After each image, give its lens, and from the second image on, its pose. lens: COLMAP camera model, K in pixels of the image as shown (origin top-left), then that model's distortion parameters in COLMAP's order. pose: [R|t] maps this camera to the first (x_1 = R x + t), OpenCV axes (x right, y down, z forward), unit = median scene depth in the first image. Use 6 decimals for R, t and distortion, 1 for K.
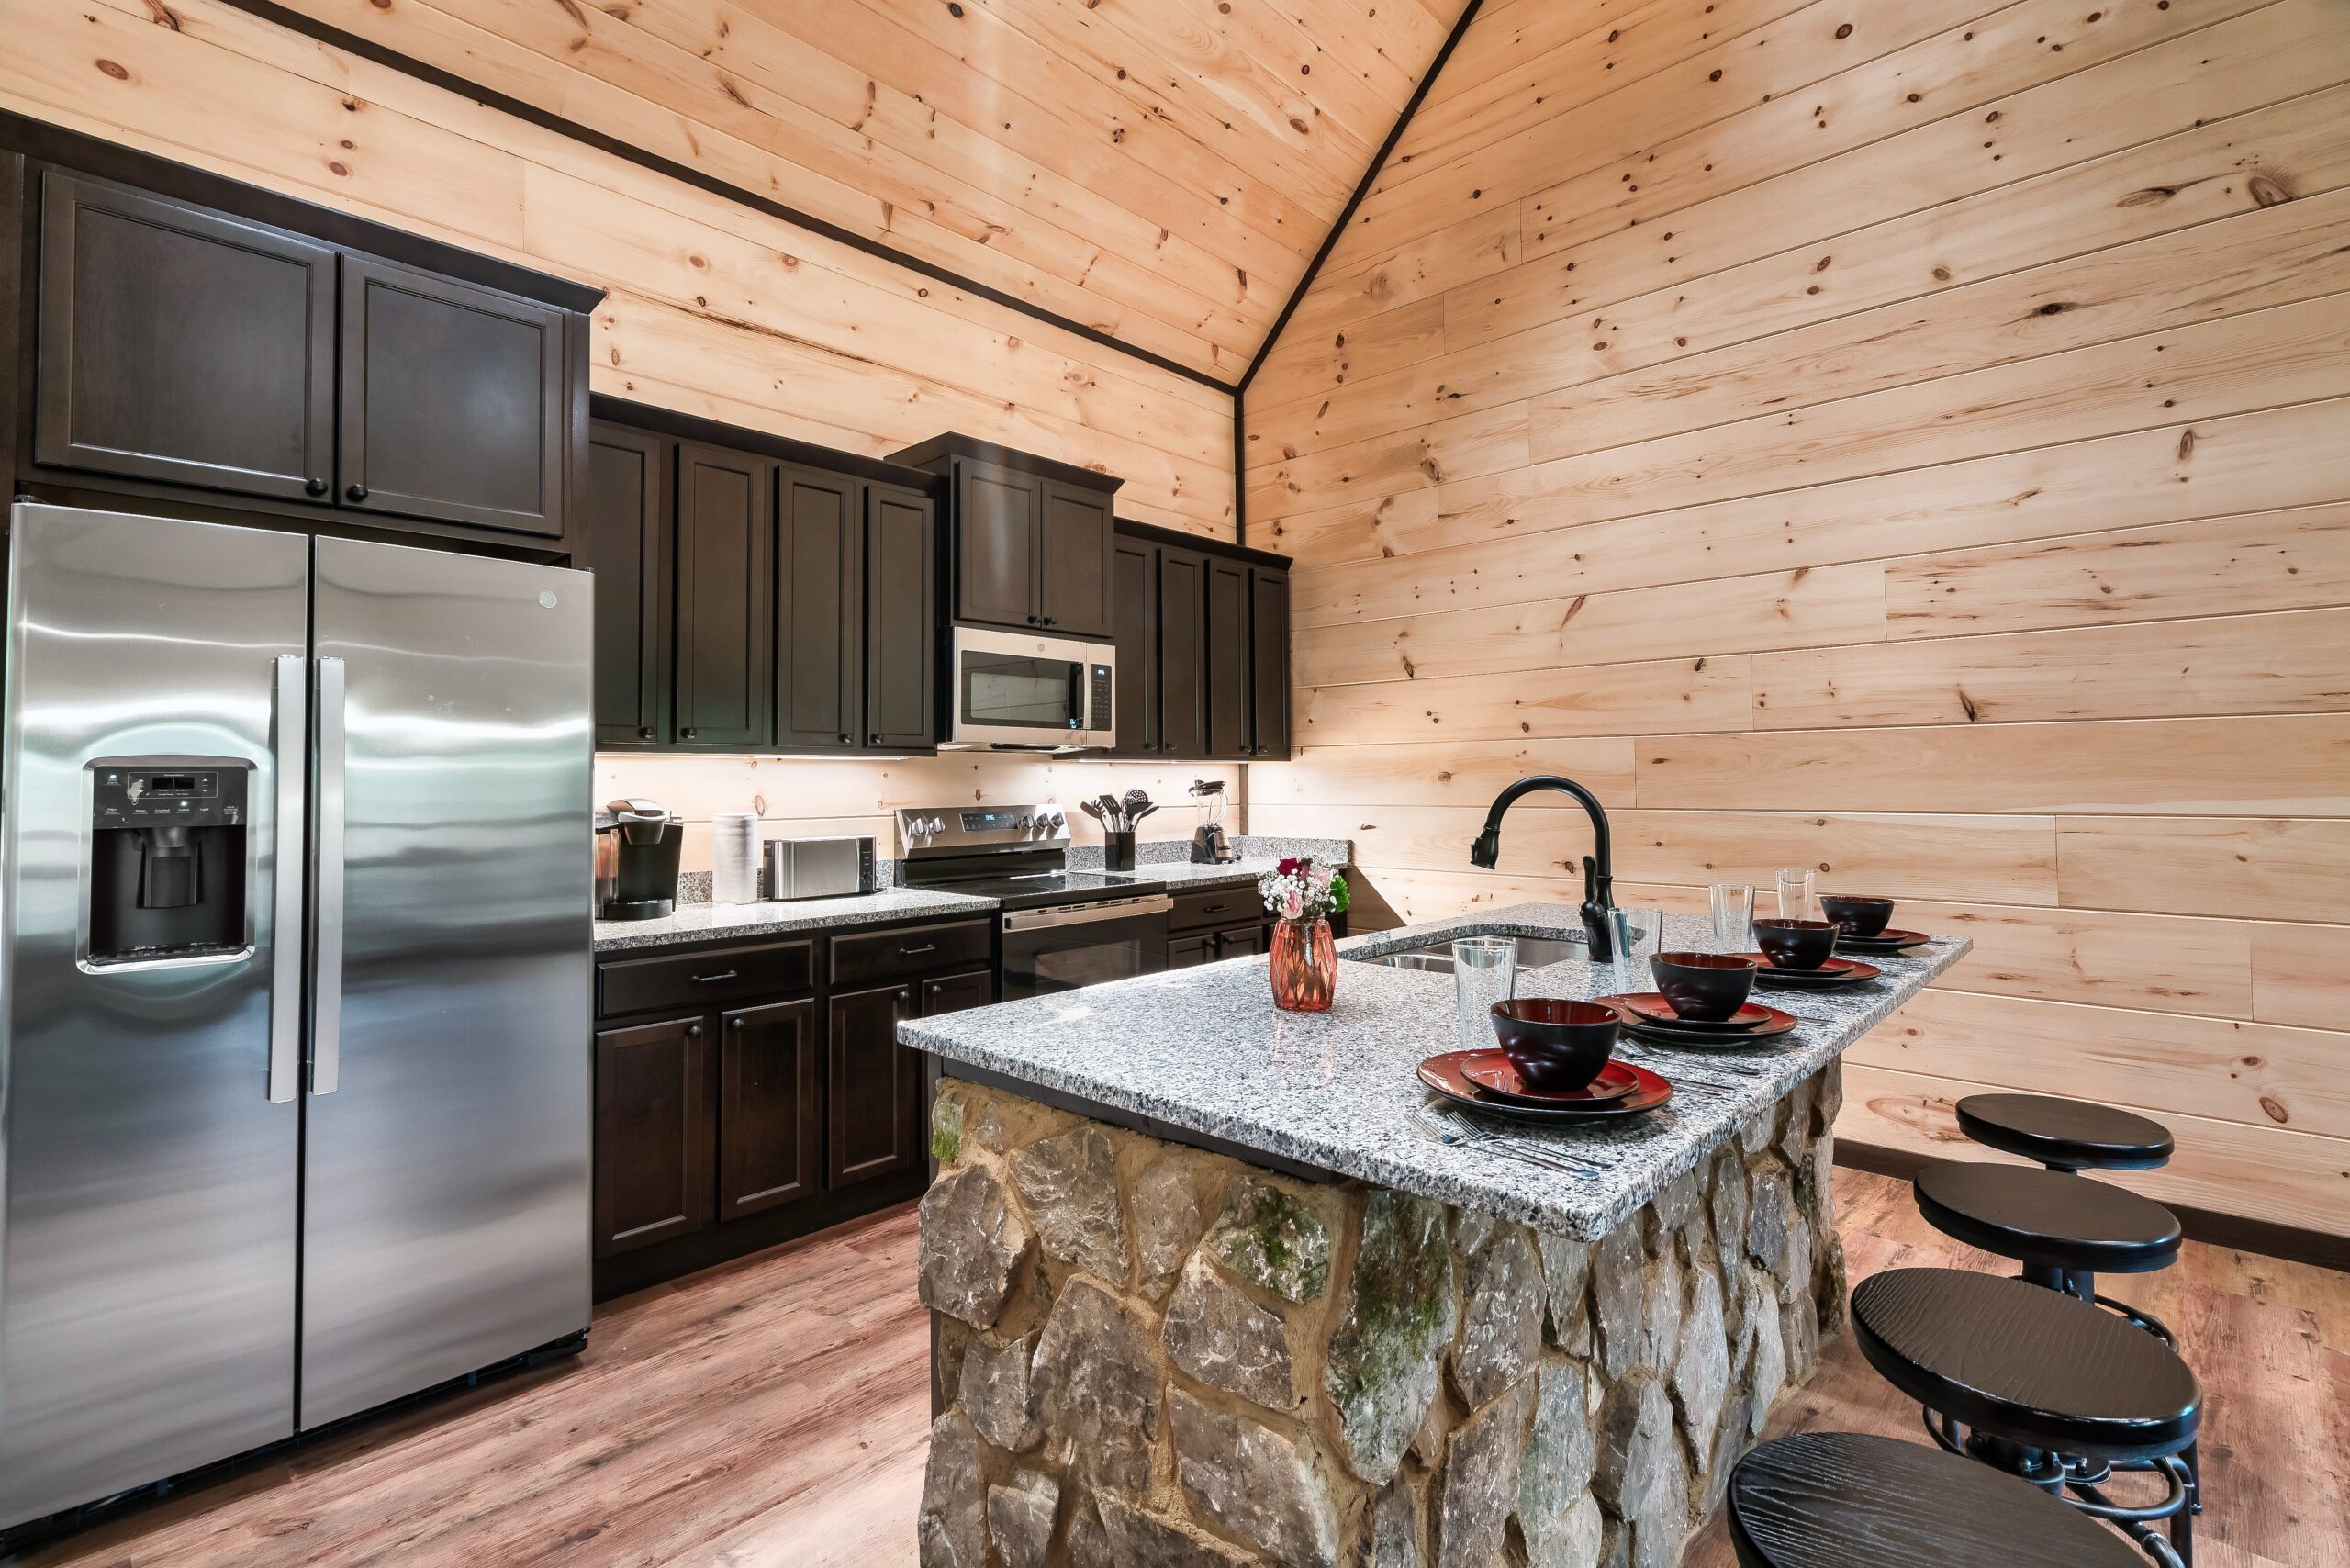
lens RADIAL K [[1085.3, 0, 1187.4], [0, 1085.3, 744.8], [0, 0, 1]] dist [-0.003473, 0.001483]
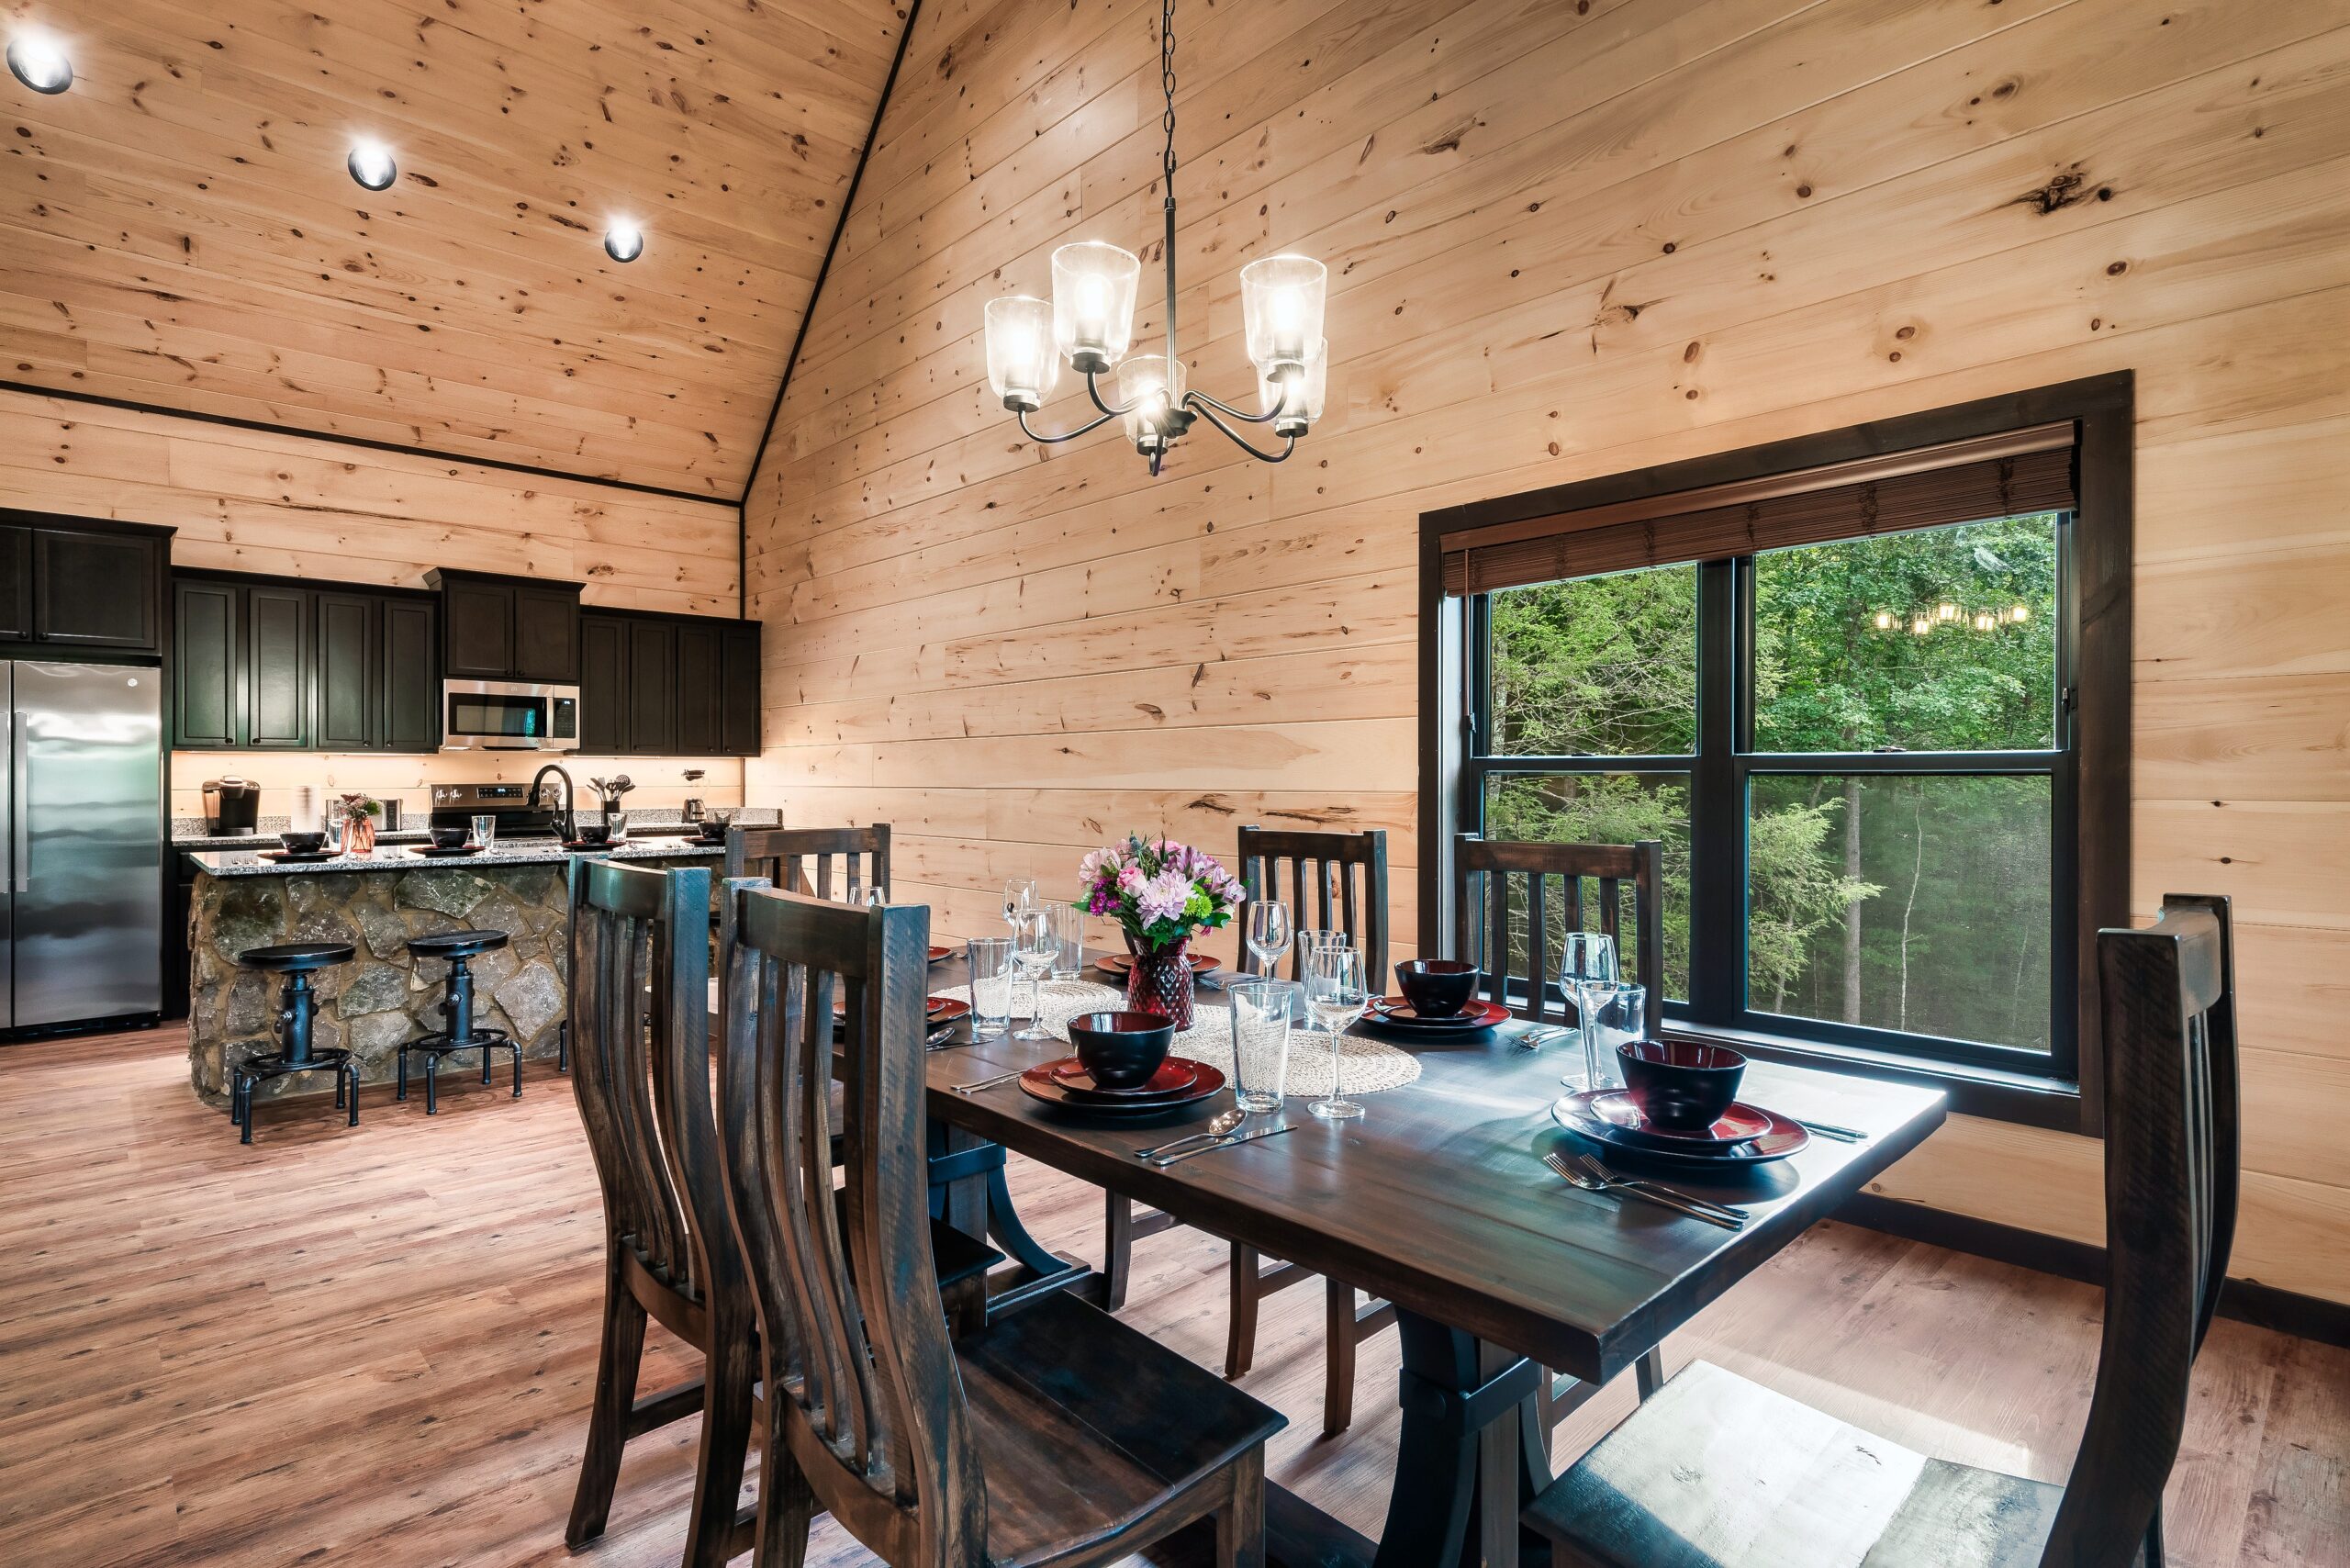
lens RADIAL K [[1163.5, 0, 1182.6], [0, 1163.5, 777.2], [0, 0, 1]] dist [-0.000186, 0.001521]
pose [[0.998258, 0.005460, -0.058752, 0.935065], [-0.003545, 0.999461, 0.032641, -0.014556], [0.058899, -0.032376, 0.997739, -0.690355]]
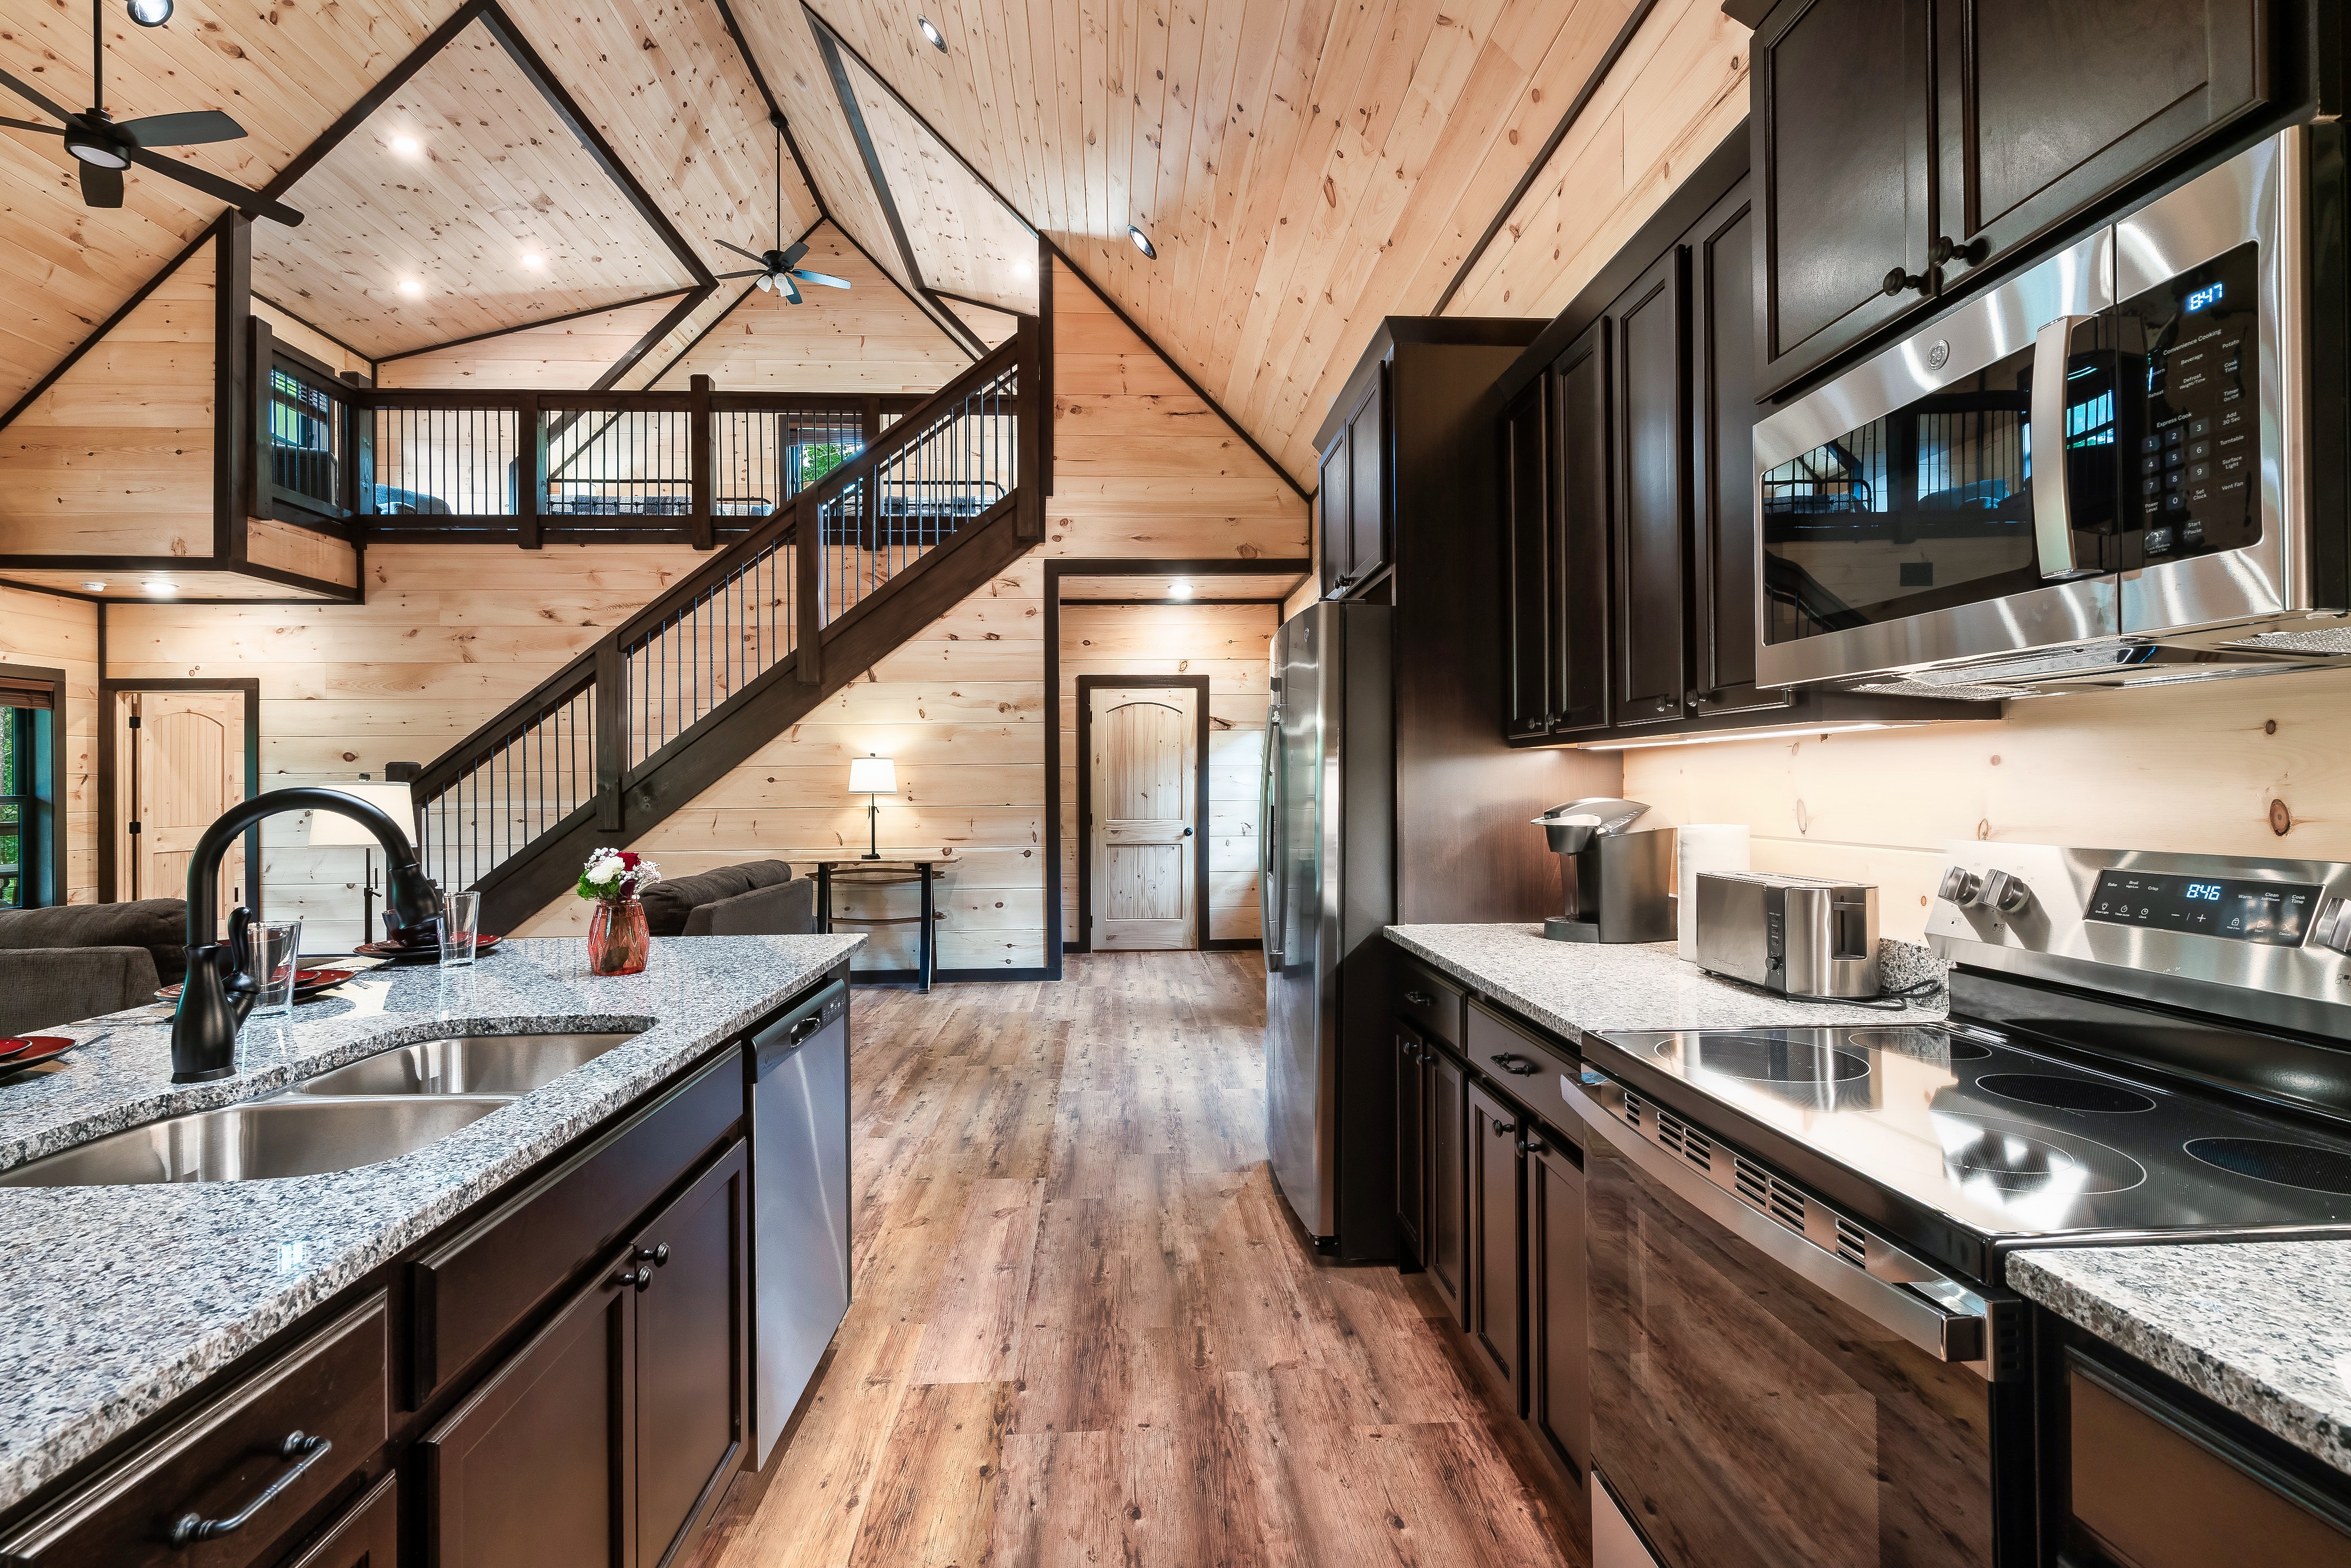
lens RADIAL K [[1085.7, 0, 1172.5], [0, 1085.7, 784.0], [0, 0, 1]] dist [-0.003473, 0.001483]
pose [[-0.695789, 0.009403, -0.718185, 0.233379], [0.035345, 0.999151, -0.021161, 0.031778], [0.717376, -0.040108, -0.695531, 0.979410]]
